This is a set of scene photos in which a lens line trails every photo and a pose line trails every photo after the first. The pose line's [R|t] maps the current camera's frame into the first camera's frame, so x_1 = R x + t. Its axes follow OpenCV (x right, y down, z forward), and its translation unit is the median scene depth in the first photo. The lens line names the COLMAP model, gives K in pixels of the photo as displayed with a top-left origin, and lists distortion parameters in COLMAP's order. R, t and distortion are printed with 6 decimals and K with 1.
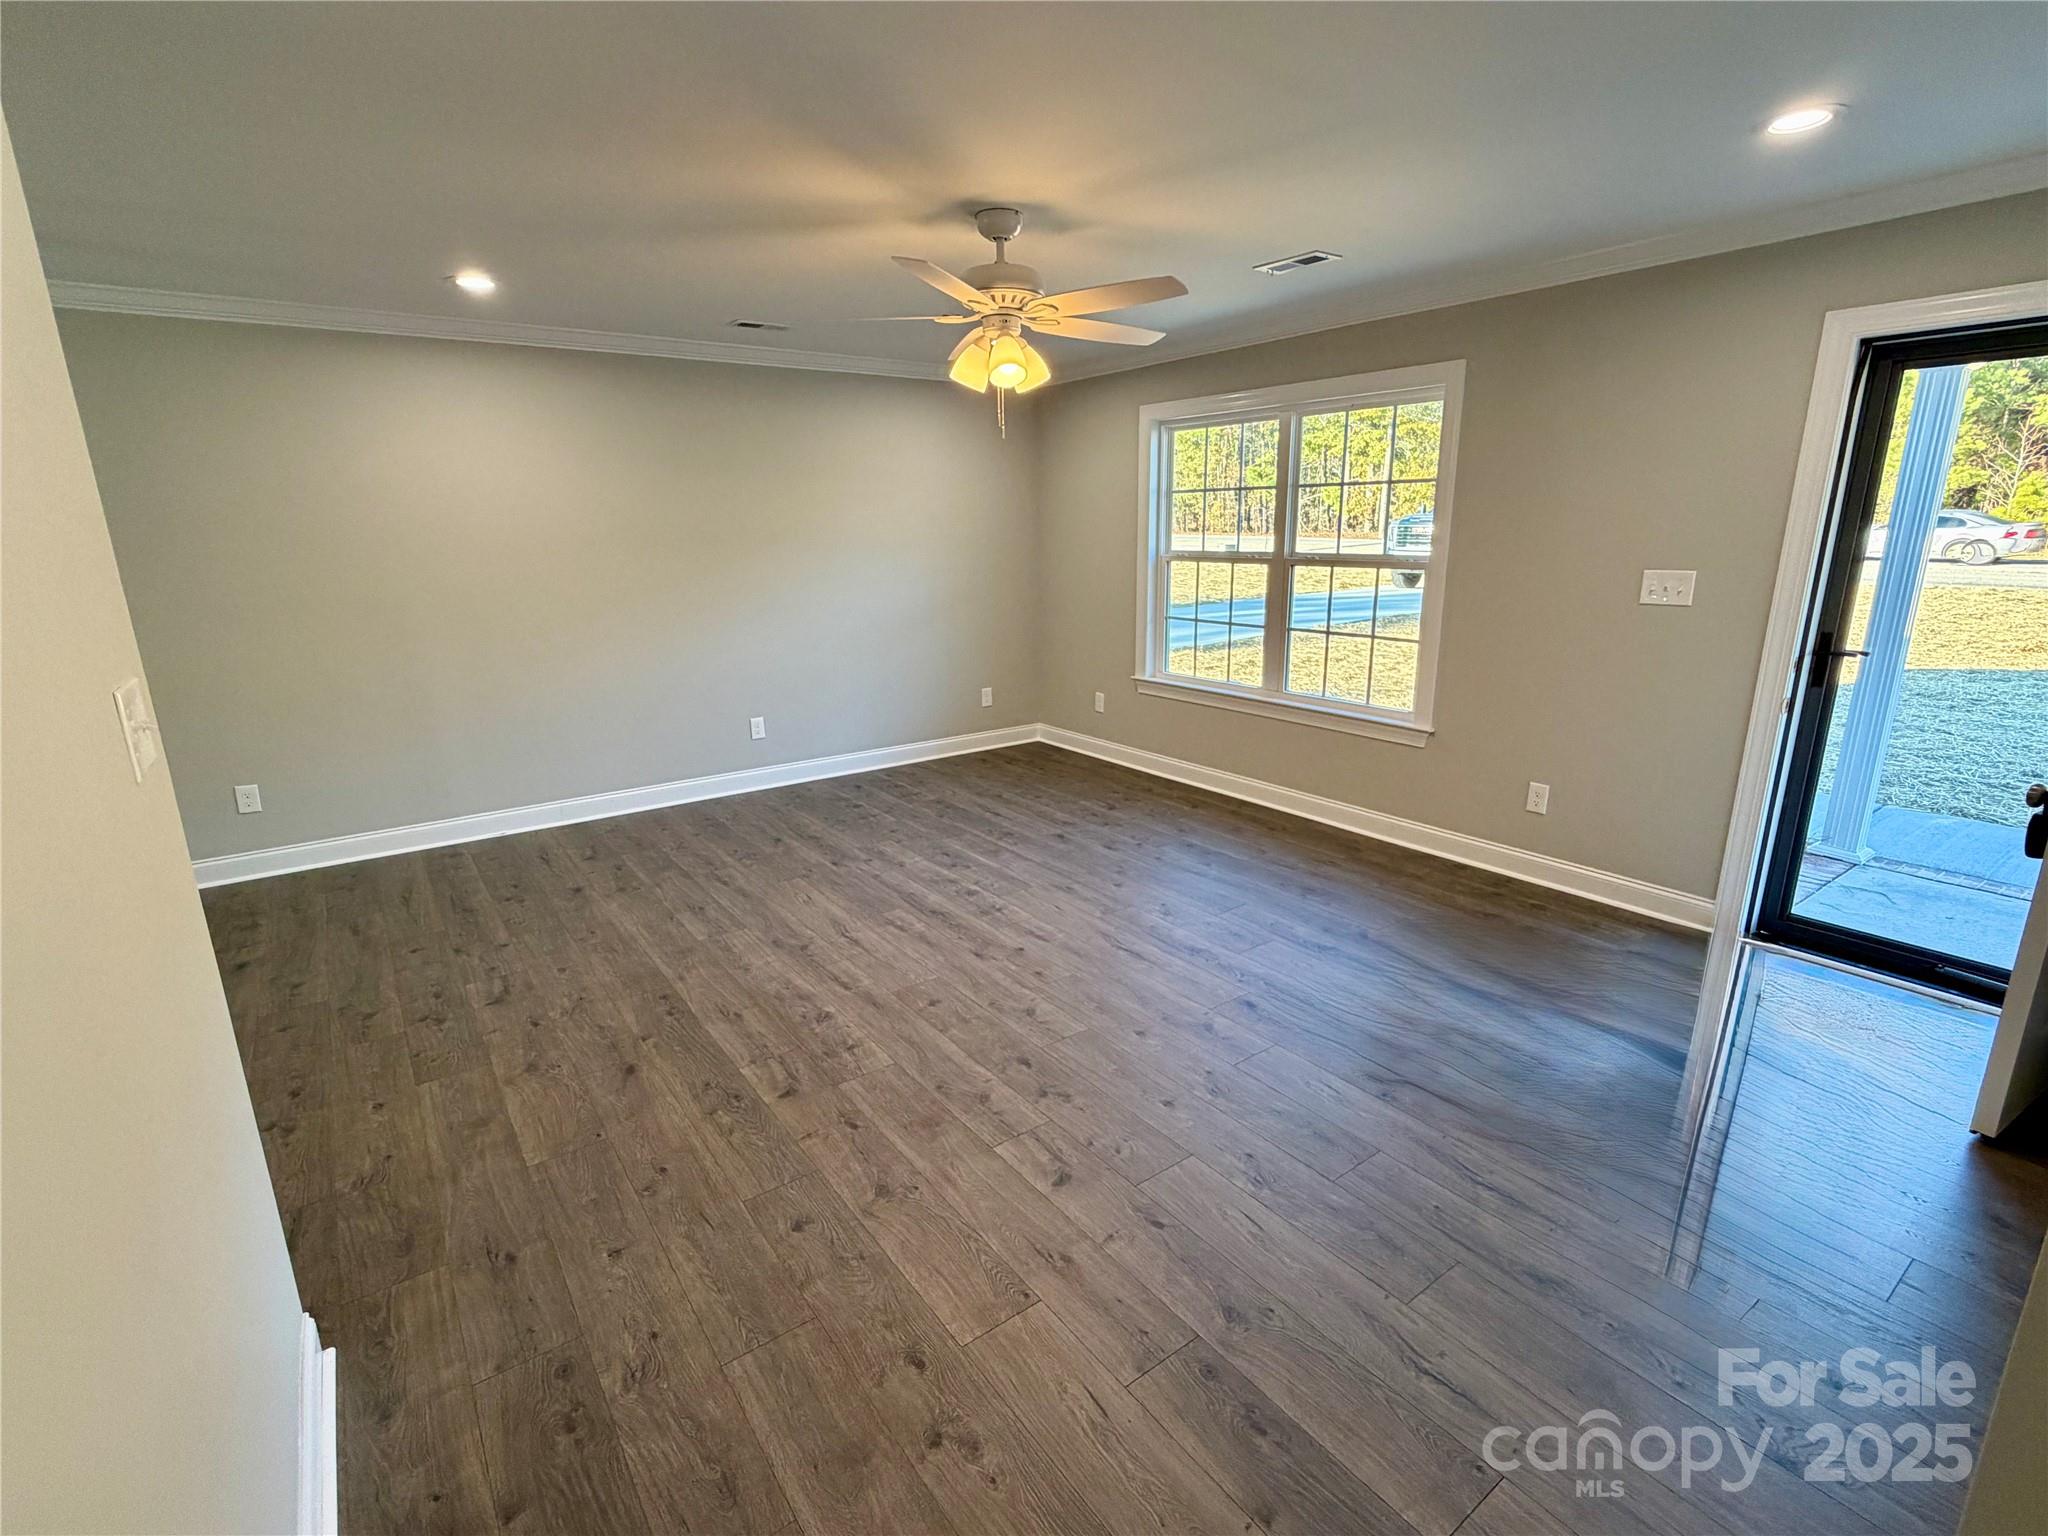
lens RADIAL K [[950.0, 0, 1042.5], [0, 950.0, 759.5], [0, 0, 1]] dist [-0.002938, 0.001117]
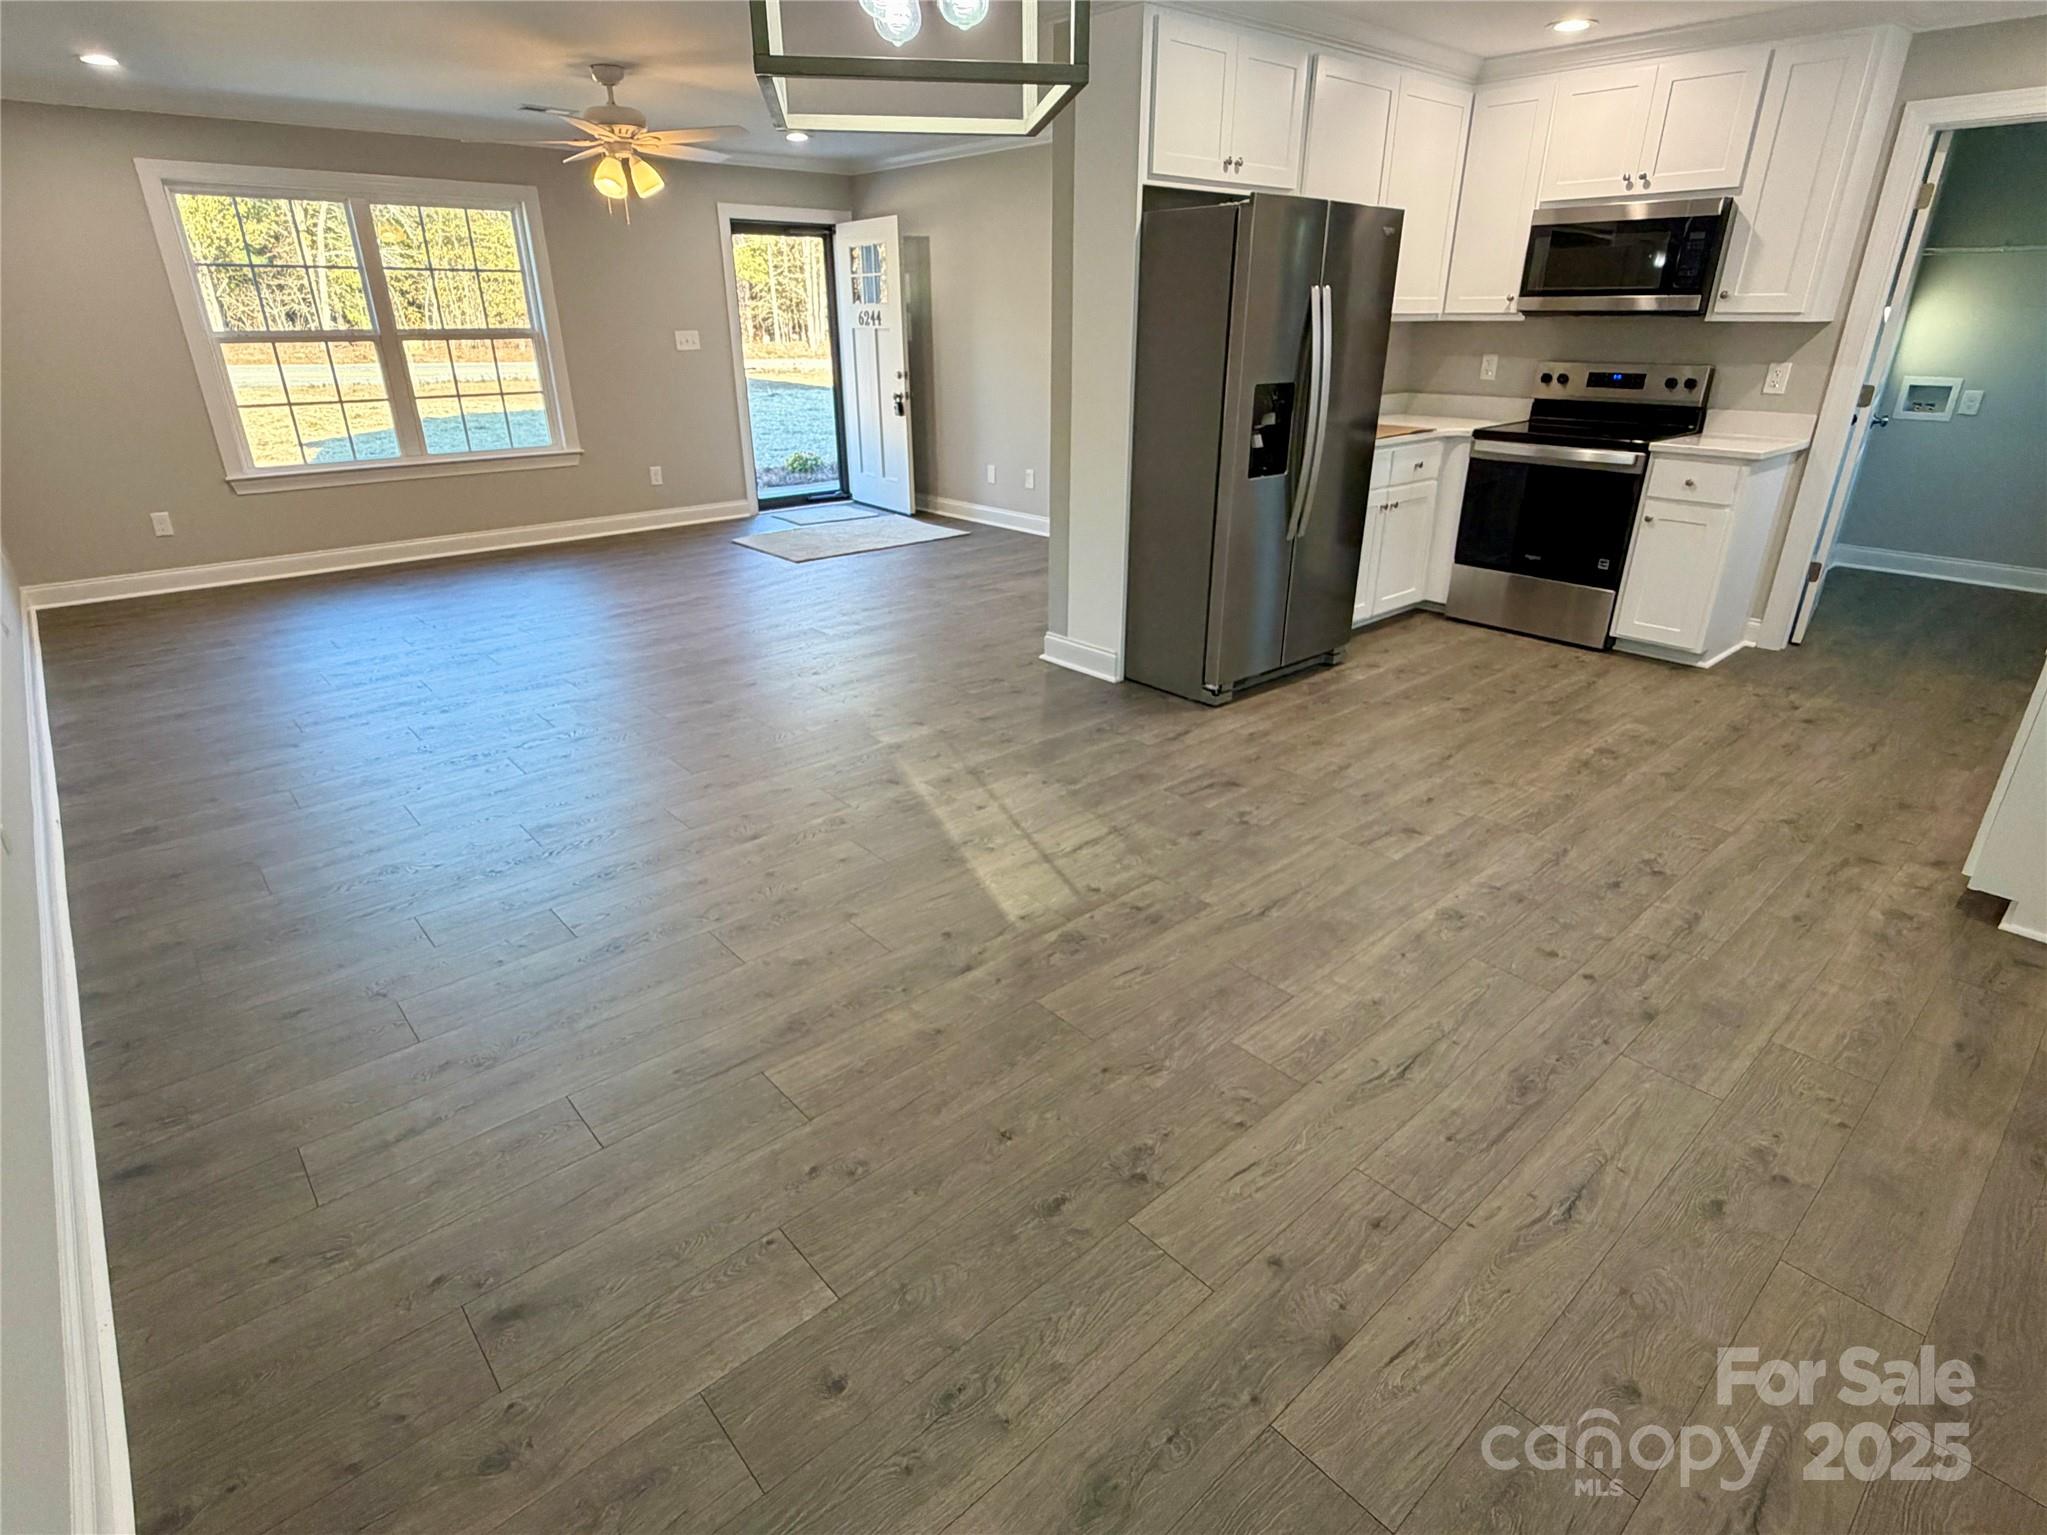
lens RADIAL K [[1051.1, 0, 1012.5], [0, 1051.1, 766.2], [0, 0, 1]] dist [0.001568, -0.002135]
pose [[-0.072729, -0.383680, 0.920598, -1.343606], [0.246523, 0.887485, 0.389355, -0.069026], [-0.966404, 0.255266, 0.030040, 0.426549]]
